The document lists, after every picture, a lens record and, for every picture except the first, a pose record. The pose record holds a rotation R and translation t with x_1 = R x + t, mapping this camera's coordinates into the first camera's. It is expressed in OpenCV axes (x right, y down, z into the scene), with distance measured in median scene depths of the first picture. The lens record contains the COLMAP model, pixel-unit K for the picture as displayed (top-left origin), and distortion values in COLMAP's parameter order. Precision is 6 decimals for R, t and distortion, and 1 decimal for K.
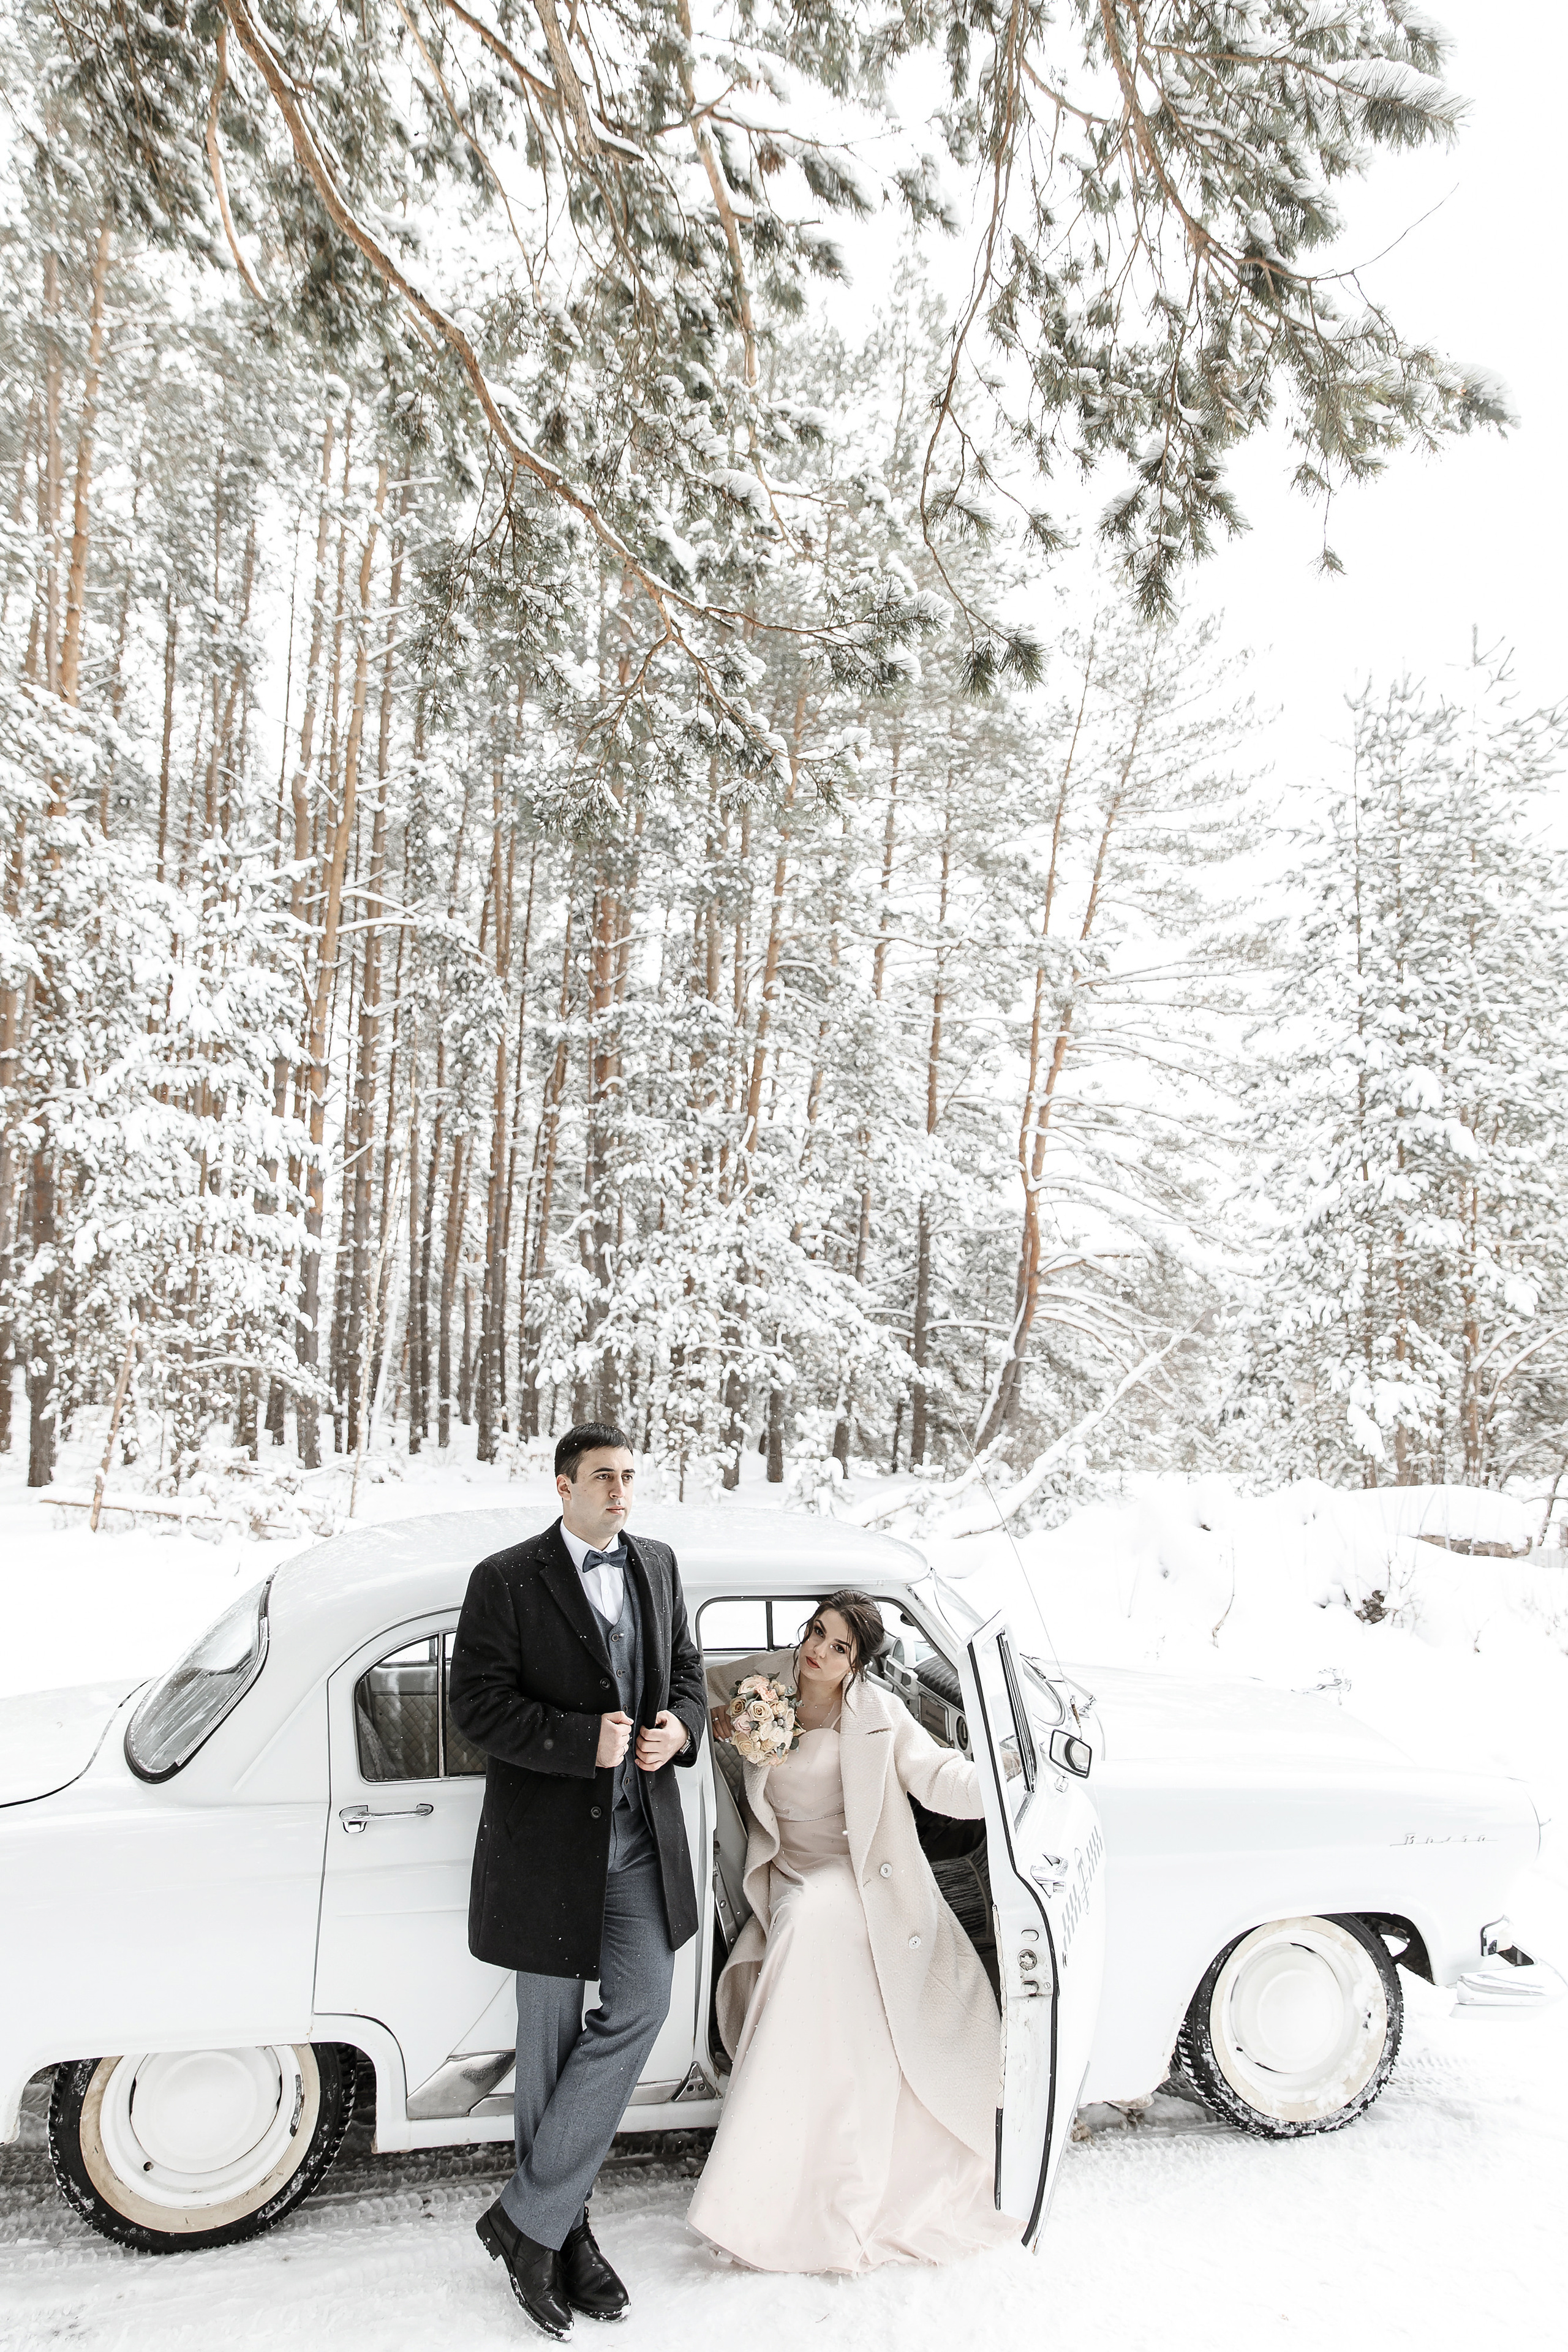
lens RADIAL K [[1576.5, 0, 784.0], [0, 1576.5, 1176.0], [0, 0, 1]] dist [0.007994, -0.001955]
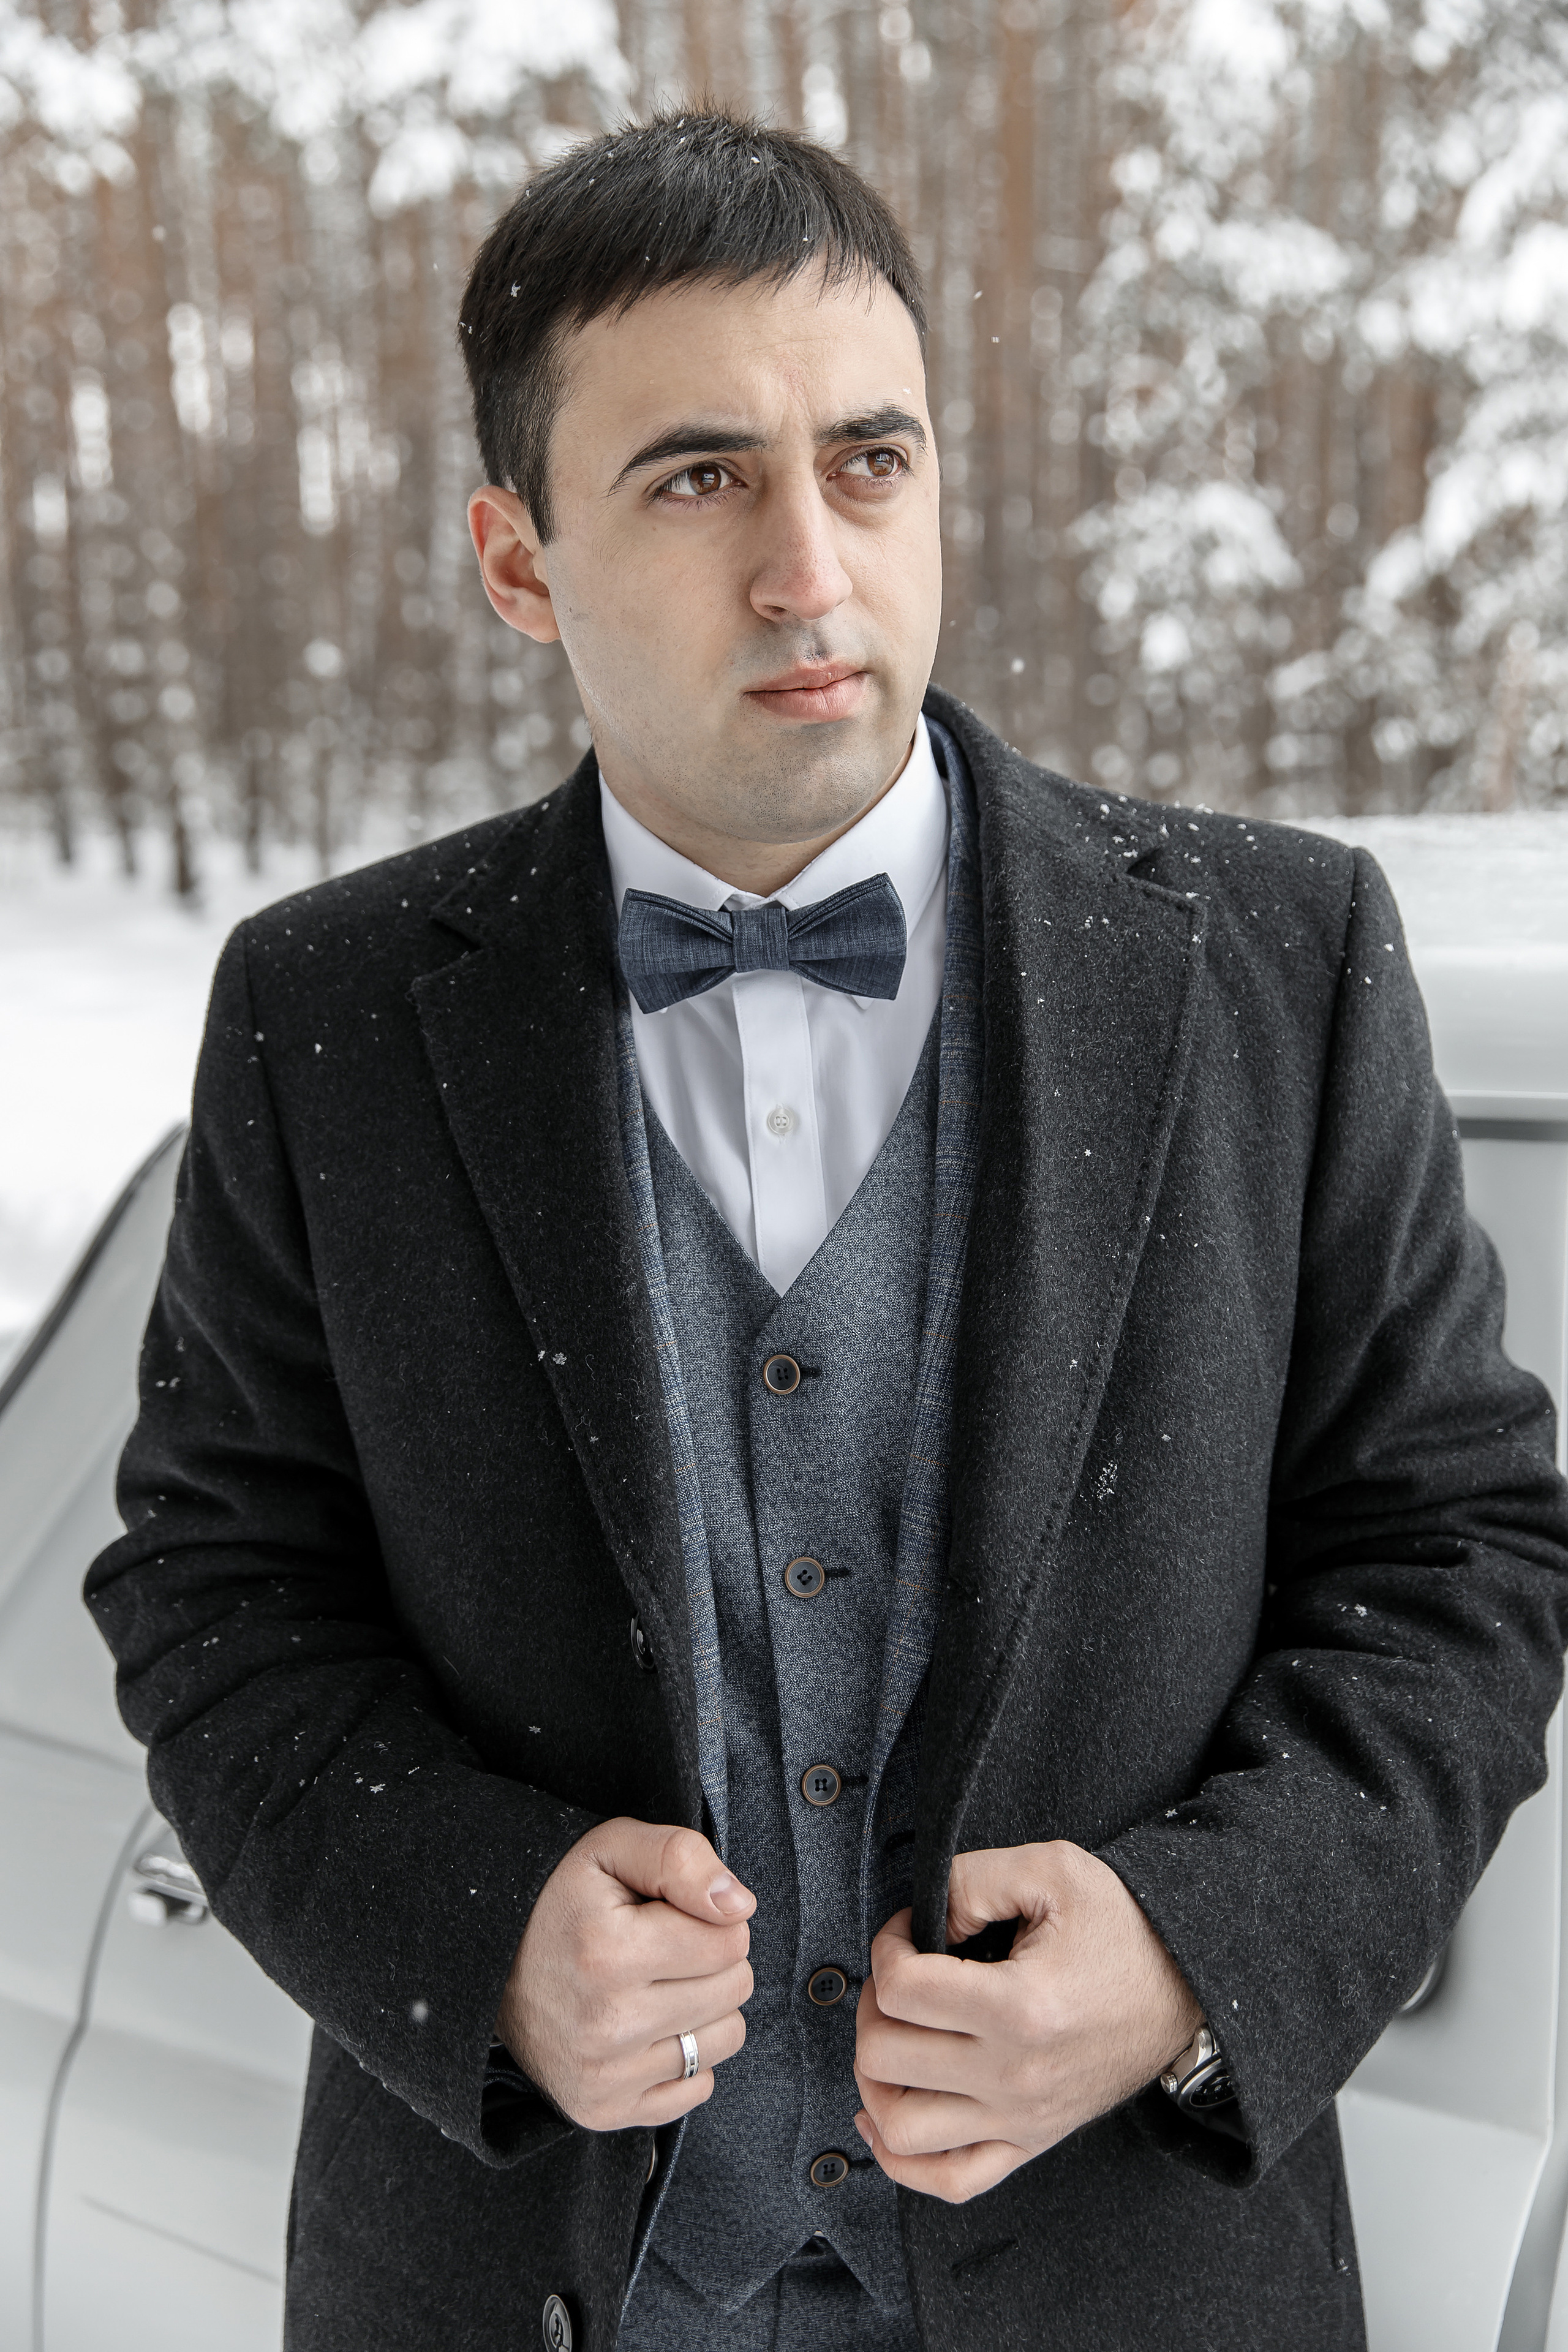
lens RADIAL K [[2477.9, 0, 780.3], [0, 2477.9, 1081.7], [0, 0, 1]] dist [0.009627, 0.017310]
pose [[0.715828, 0.056693, -0.695971, 0.016185], [0.115244, 0.973439, 0.197828, 0.042429], [0.688701, -0.221817, 0.690281, 0.168576]]
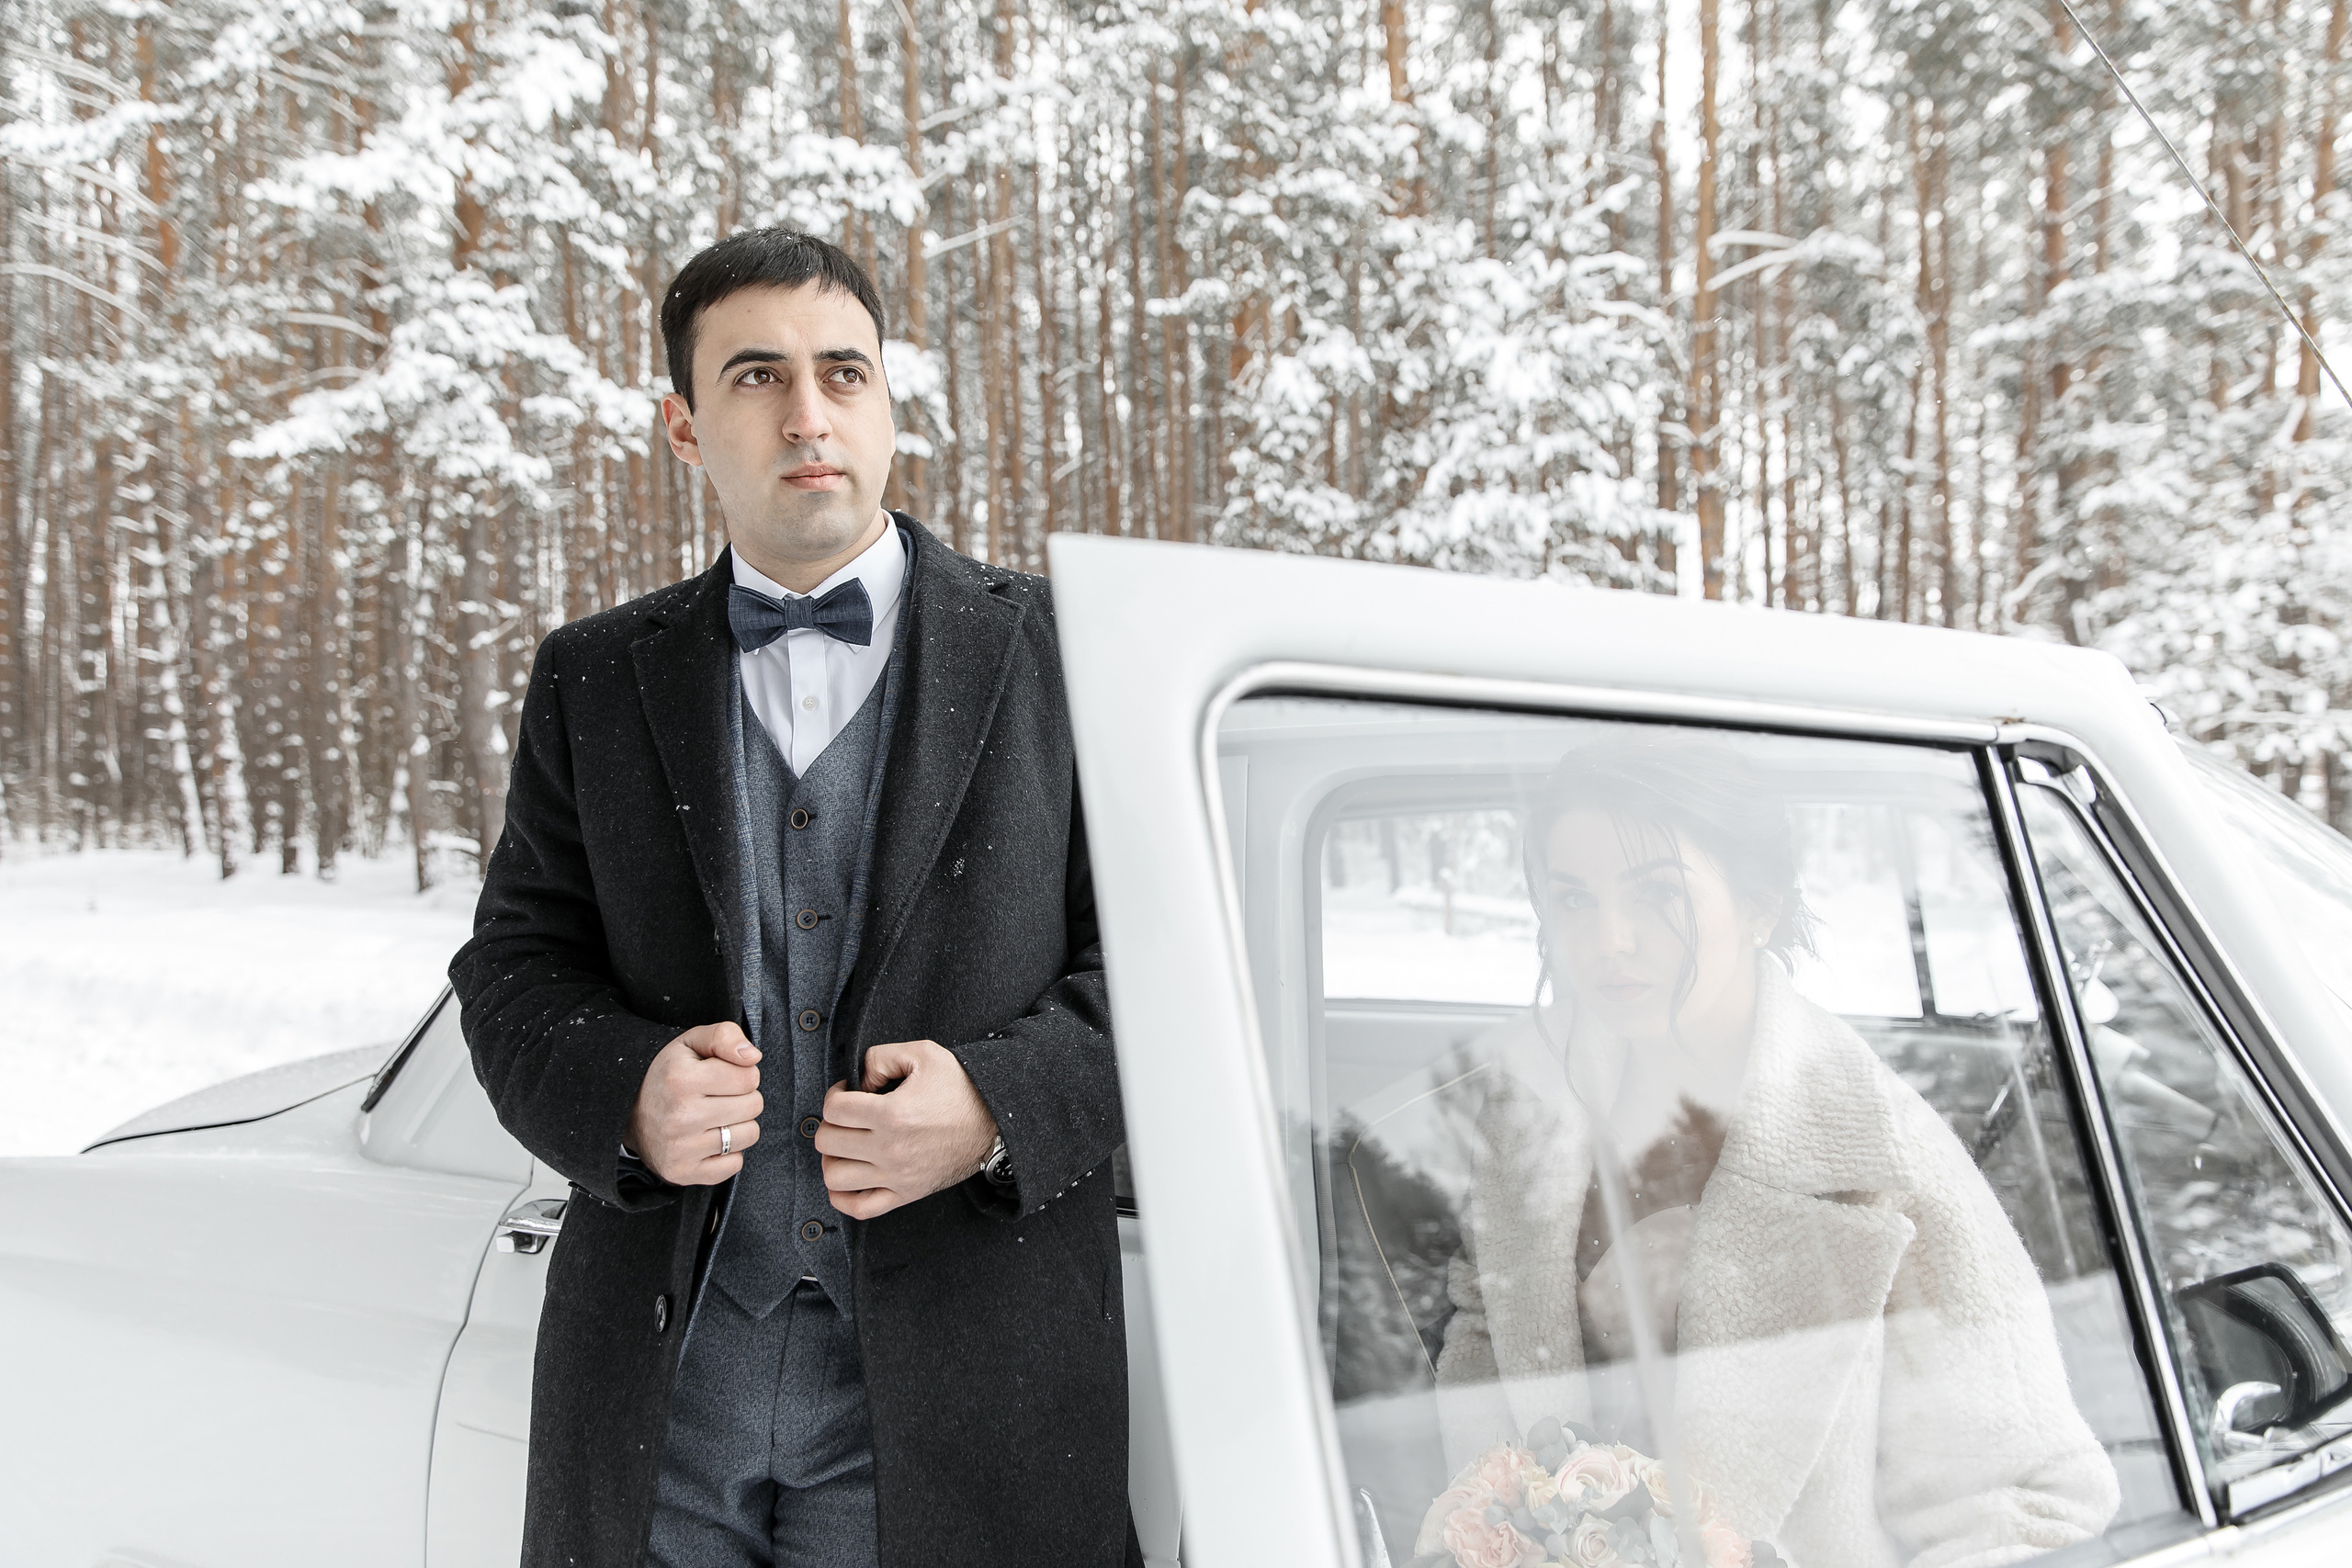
lens RADIAL K [[1544.3, 0, 1176.0], [0, 1544.3, 784.0], [0, 0, 1]] dist [0.009380, -0.002500]
pose [[0.767561, -0.042482, -0.639566, 0.035491], [0.100149, 0.993495, 0.054201, 0.056181], [0.633103, -0.105654, 0.766823, 0.163011]]
